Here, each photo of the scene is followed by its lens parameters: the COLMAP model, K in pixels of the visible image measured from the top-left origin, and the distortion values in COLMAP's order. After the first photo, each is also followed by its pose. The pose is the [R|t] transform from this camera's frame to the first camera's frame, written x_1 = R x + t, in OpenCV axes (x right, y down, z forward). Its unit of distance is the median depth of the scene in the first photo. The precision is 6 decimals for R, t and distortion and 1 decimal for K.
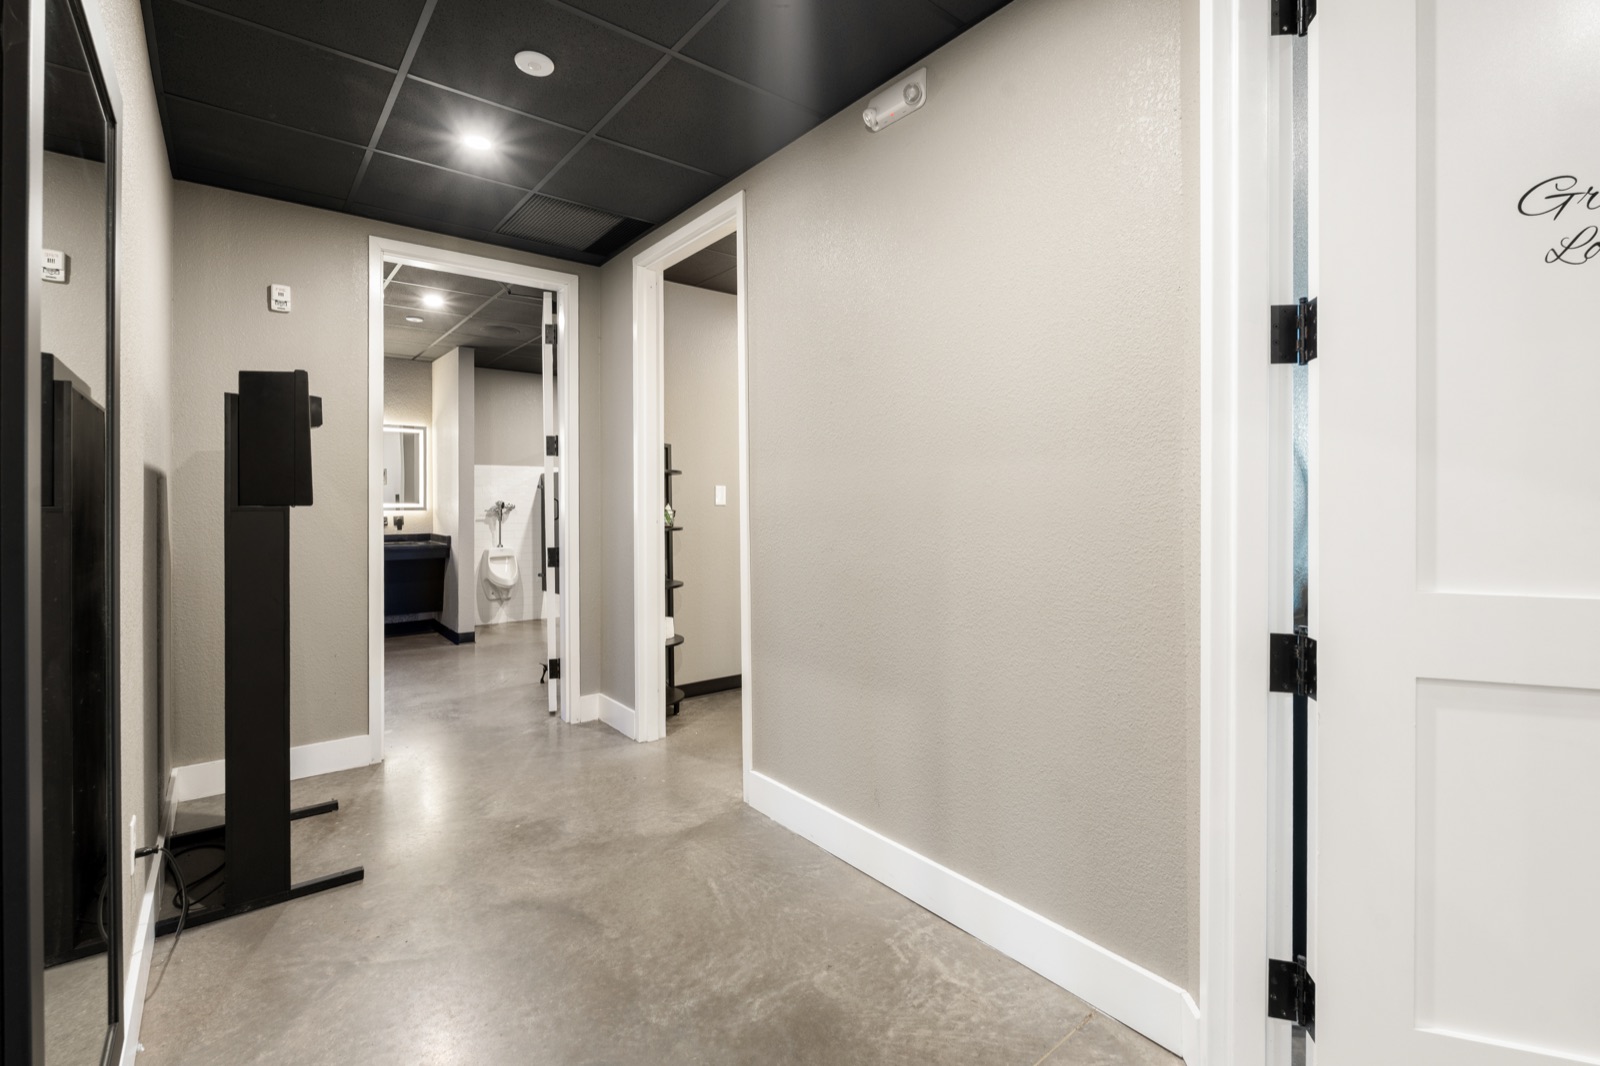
lens RADIAL K [[712.9, 0, 788.4], [0, 712.9, 507.7], [0, 0, 1]] dist [-0.004997, 0.000678]
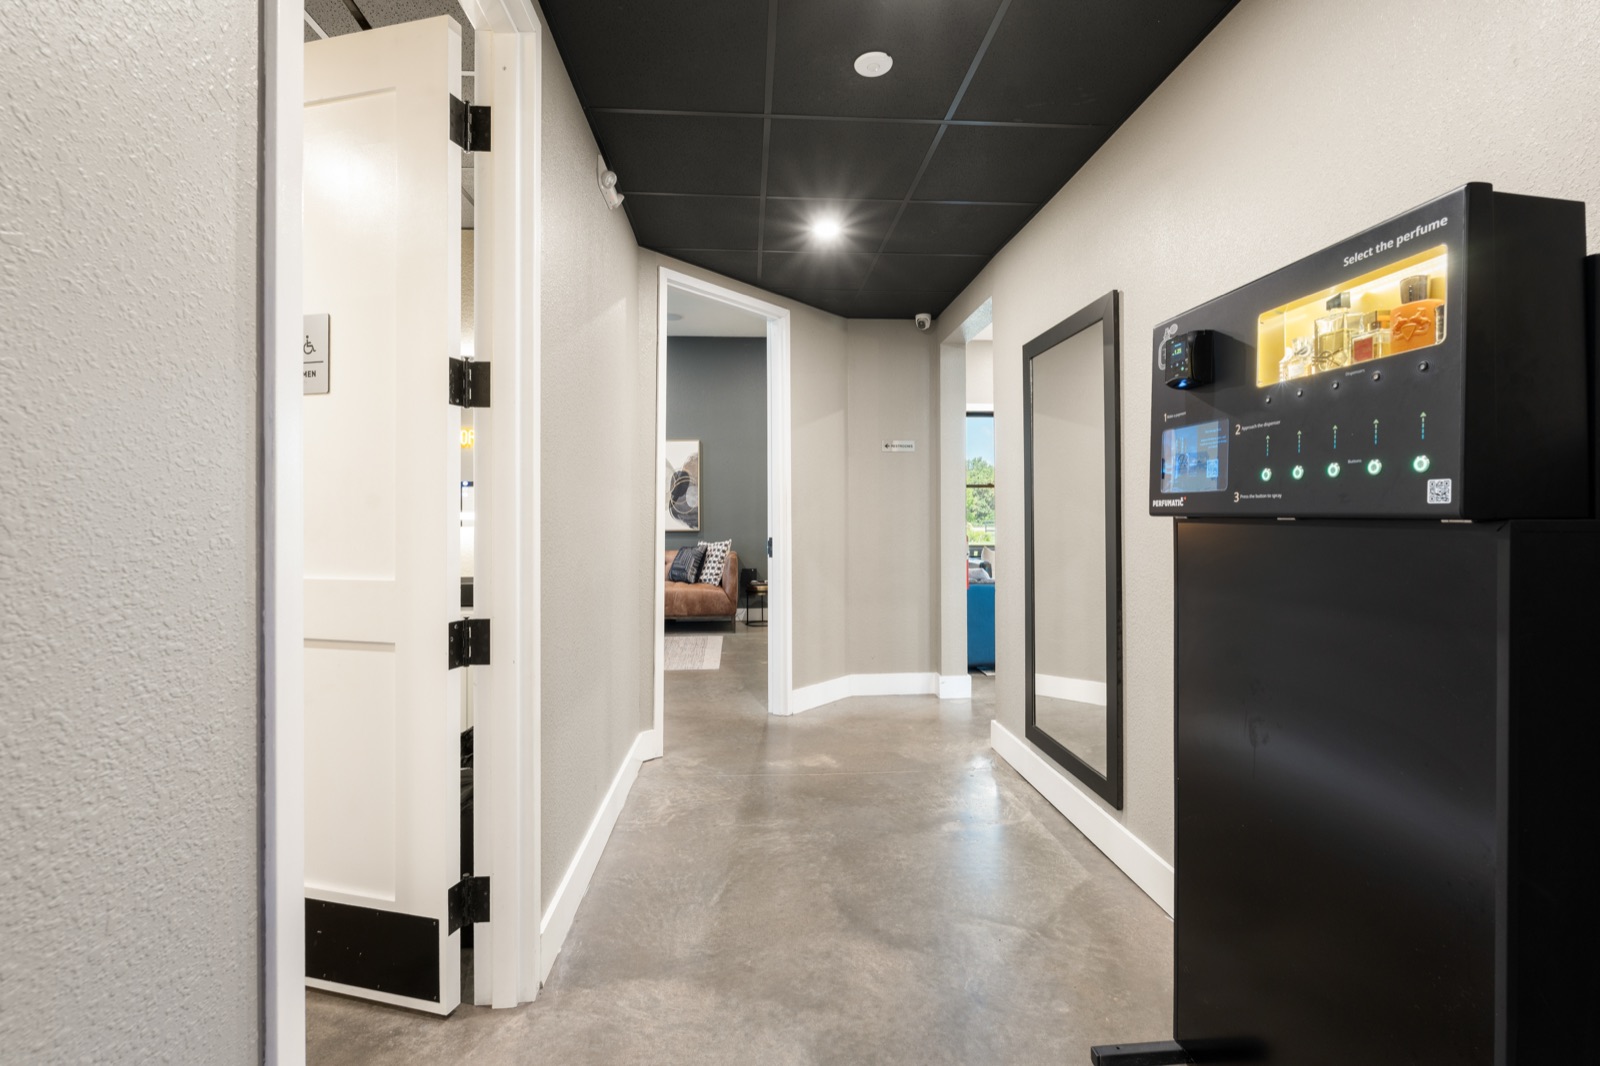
lens RADIAL K [[712.9, 0, 799.0], [0, 712.9, 517.4], [0, 0, 1]] dist [-0.004997, 0.000678]
pose [[-0.828795, 0.001670, 0.559551, -0.734495], [0.009928, 0.999882, 0.011722, -0.014873], [-0.559465, 0.015270, -0.828713, 1.687716]]
